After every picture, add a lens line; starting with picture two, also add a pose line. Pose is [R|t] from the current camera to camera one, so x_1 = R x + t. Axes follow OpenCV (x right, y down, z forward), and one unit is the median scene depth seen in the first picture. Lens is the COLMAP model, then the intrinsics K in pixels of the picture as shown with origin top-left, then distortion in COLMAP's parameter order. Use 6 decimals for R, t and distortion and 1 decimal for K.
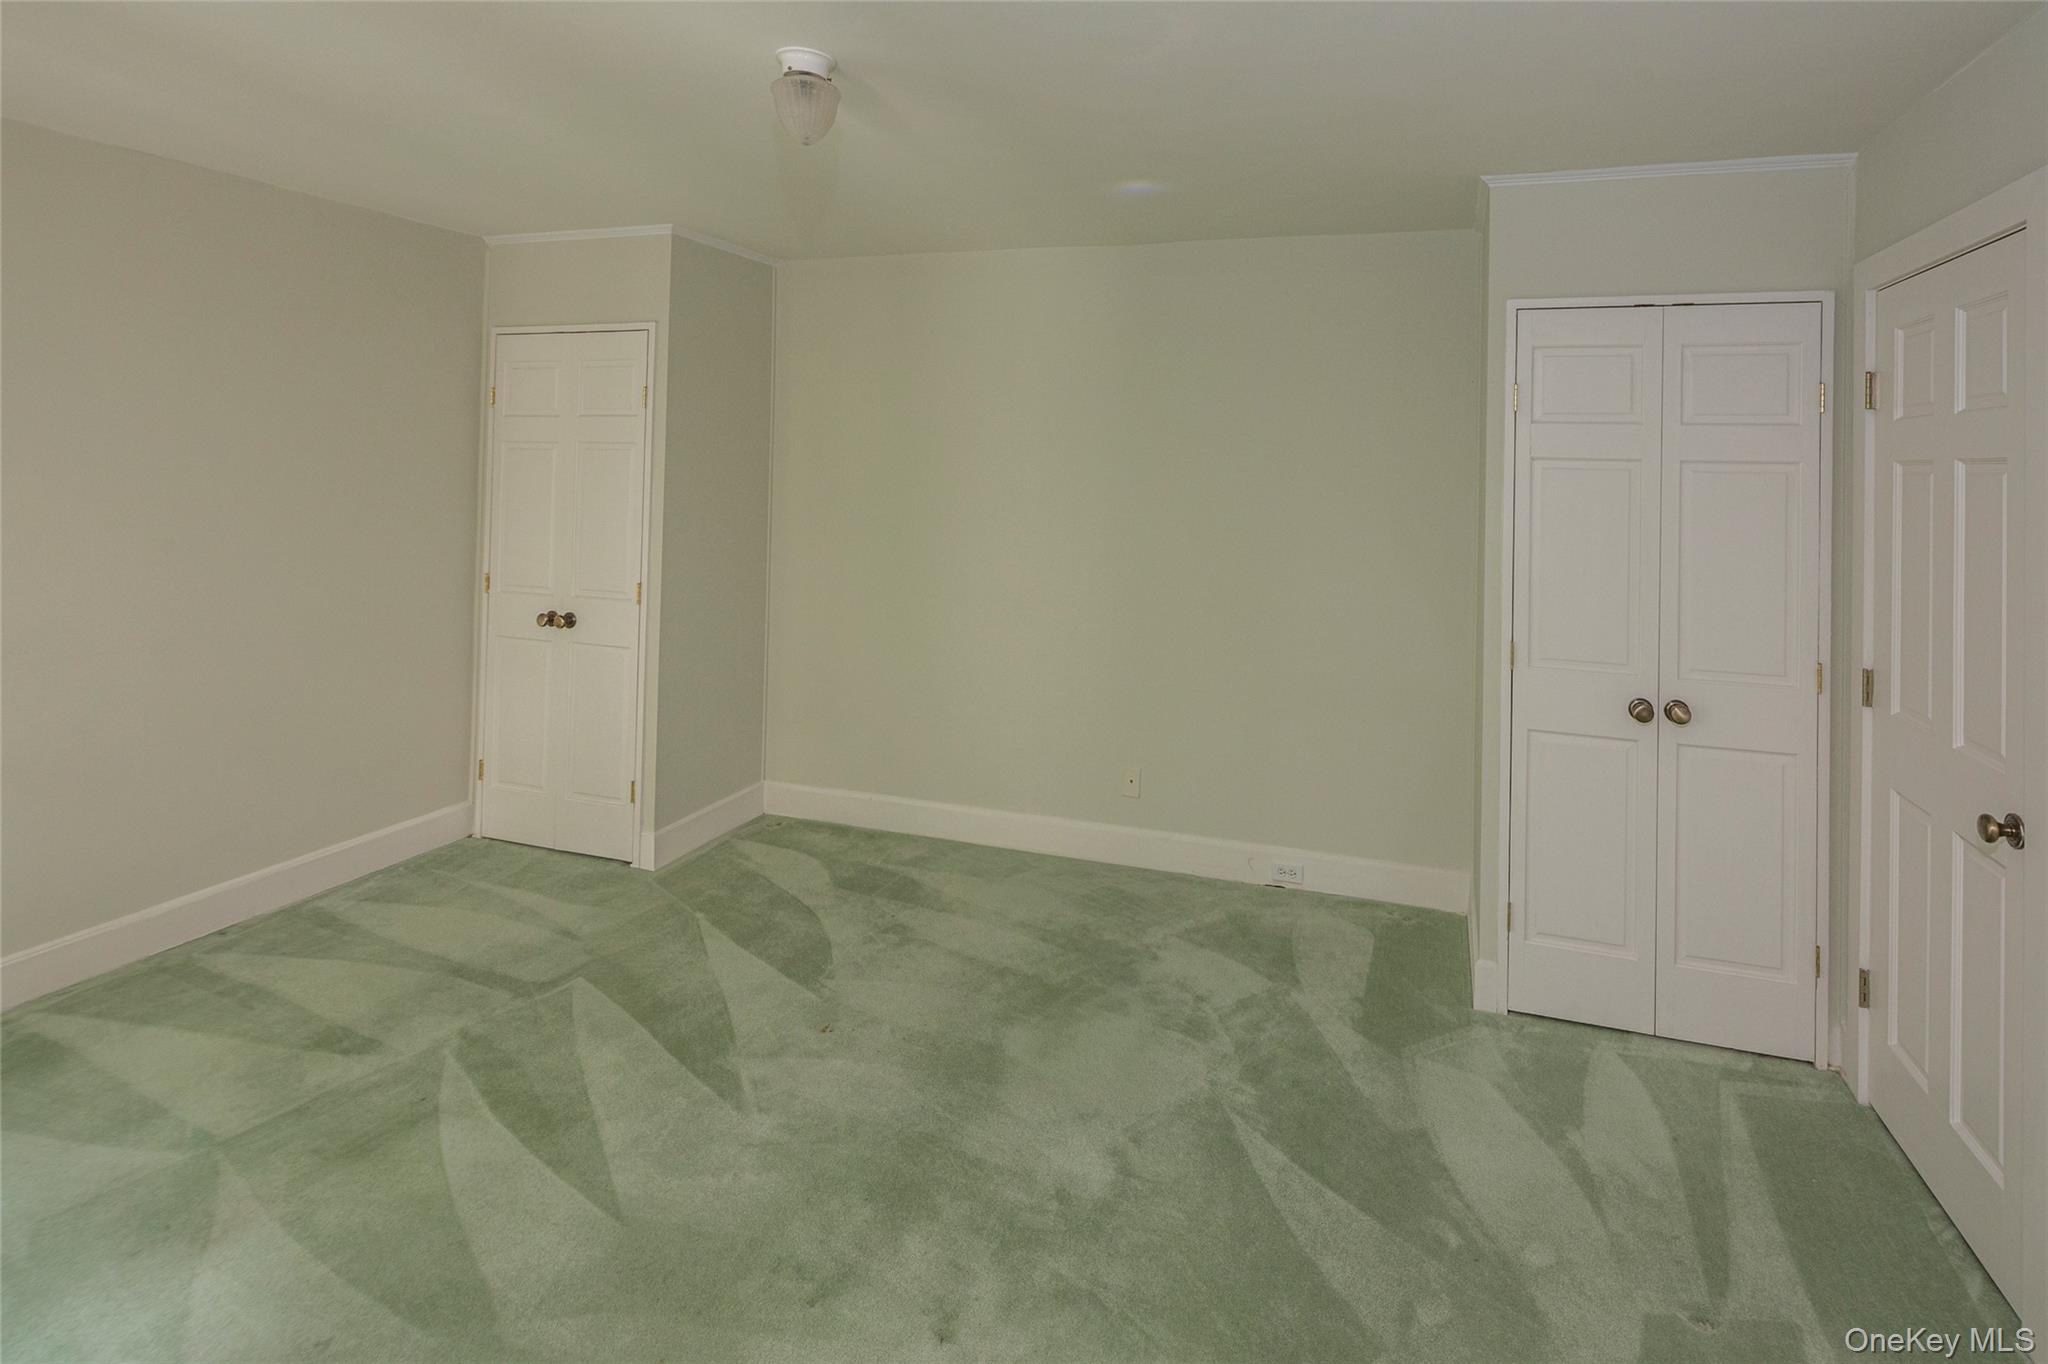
lens RADIAL K [[847.8, 0, 1024.0], [0, 847.8, 682.0], [0, 0, 1]] dist [0.001074, 0.000276]
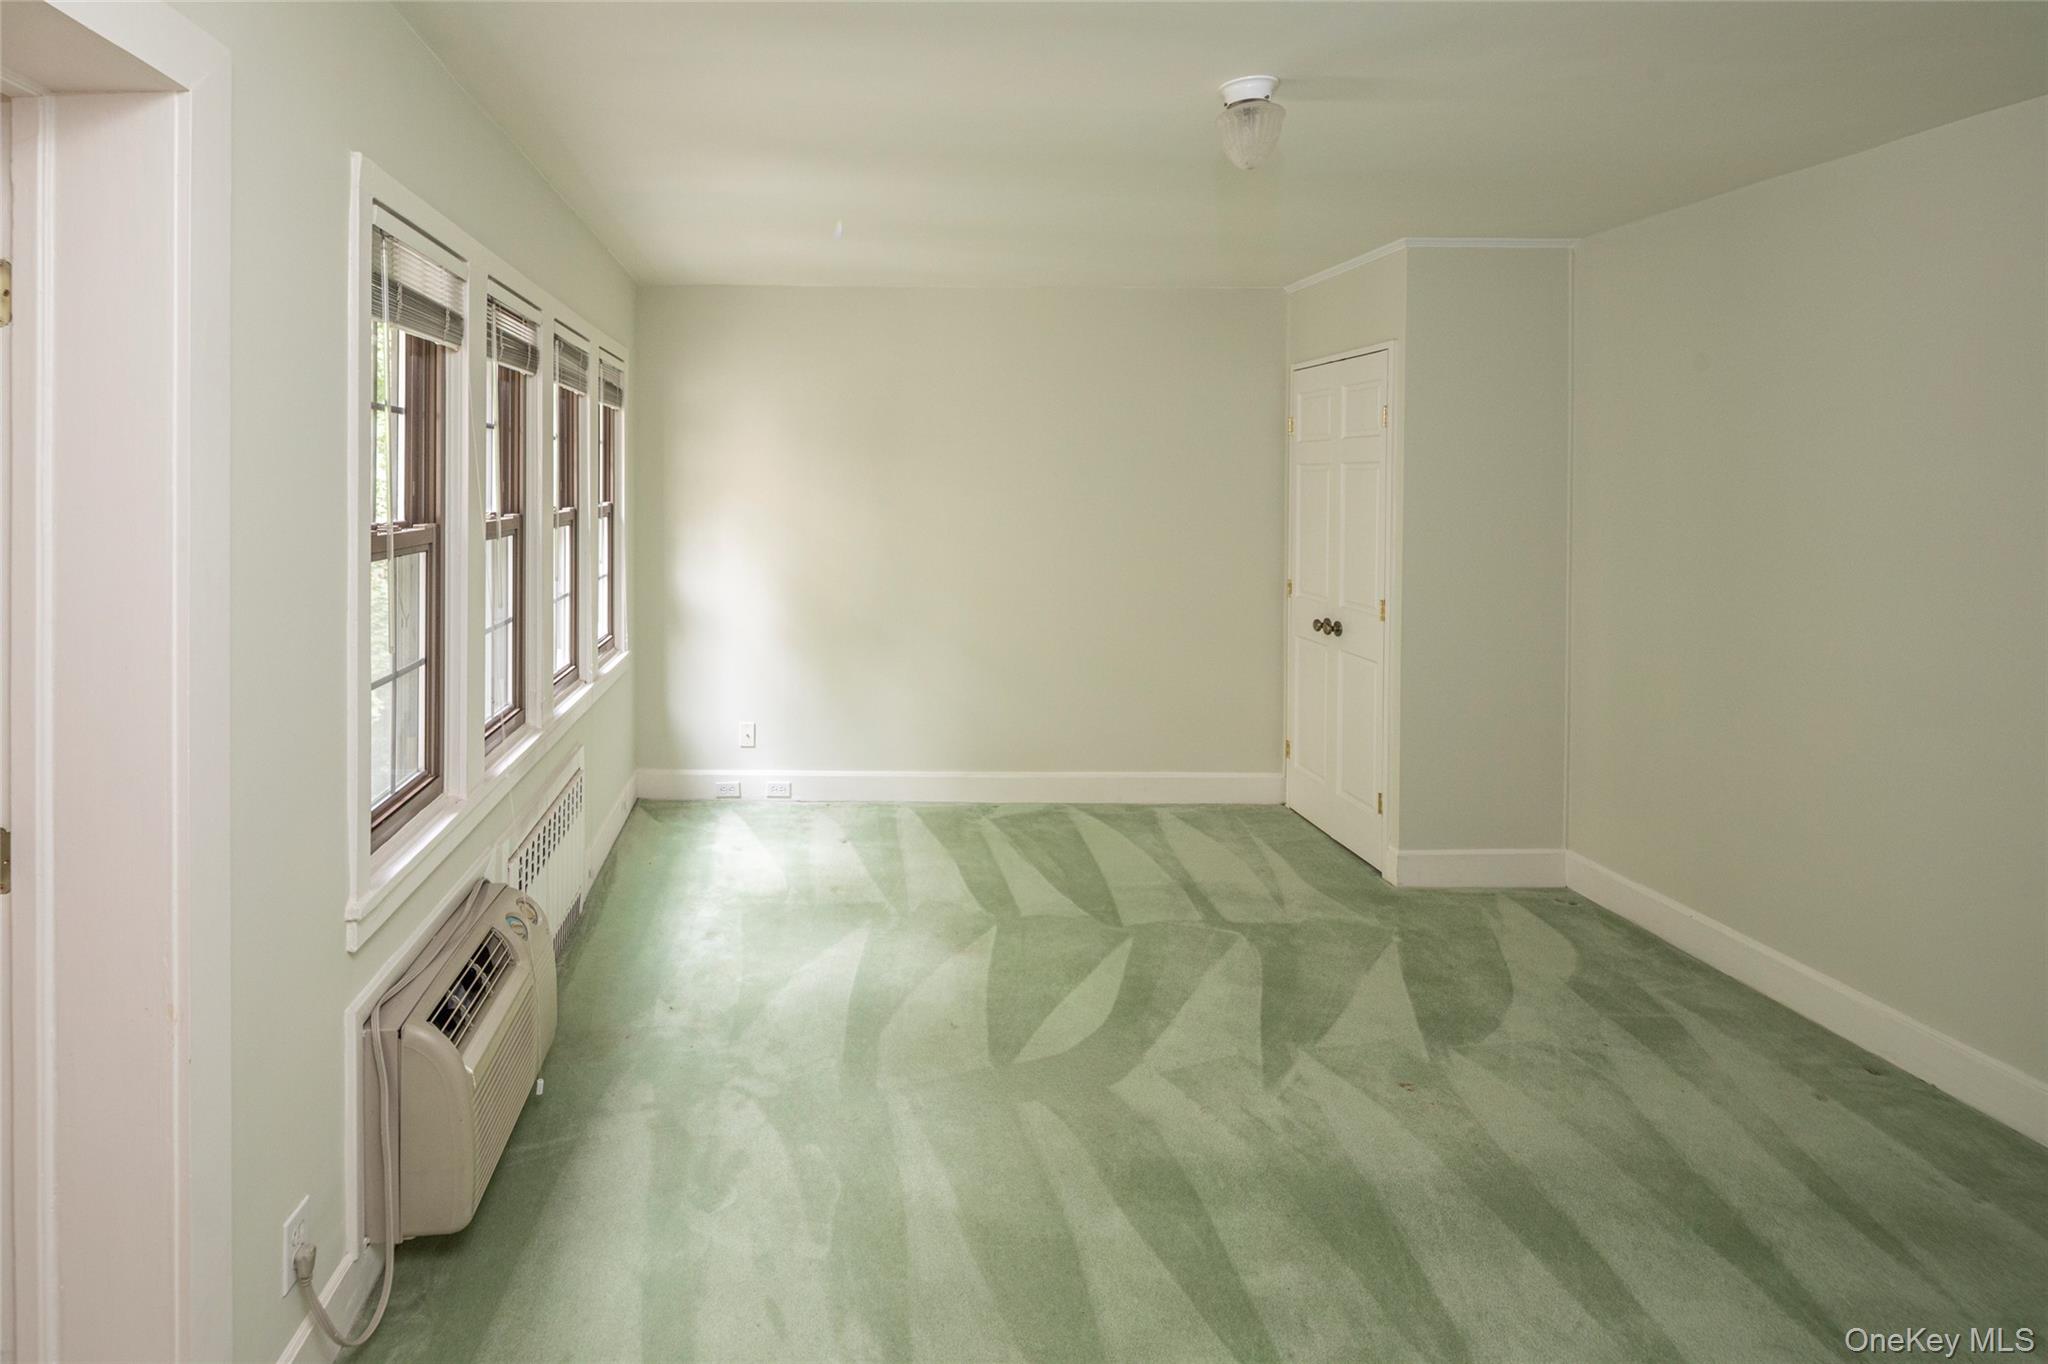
lens RADIAL K [[849.8, 0, 1023.2], [0, 849.8, 754.3], [0, 0, 1]] dist [0.000529, 0.000044]
pose [[0.493297, 0.253424, -0.832127, 0.225197], [-0.209618, 0.963061, 0.169036, -0.016884], [0.844227, 0.091044, 0.528197, 0.090215]]
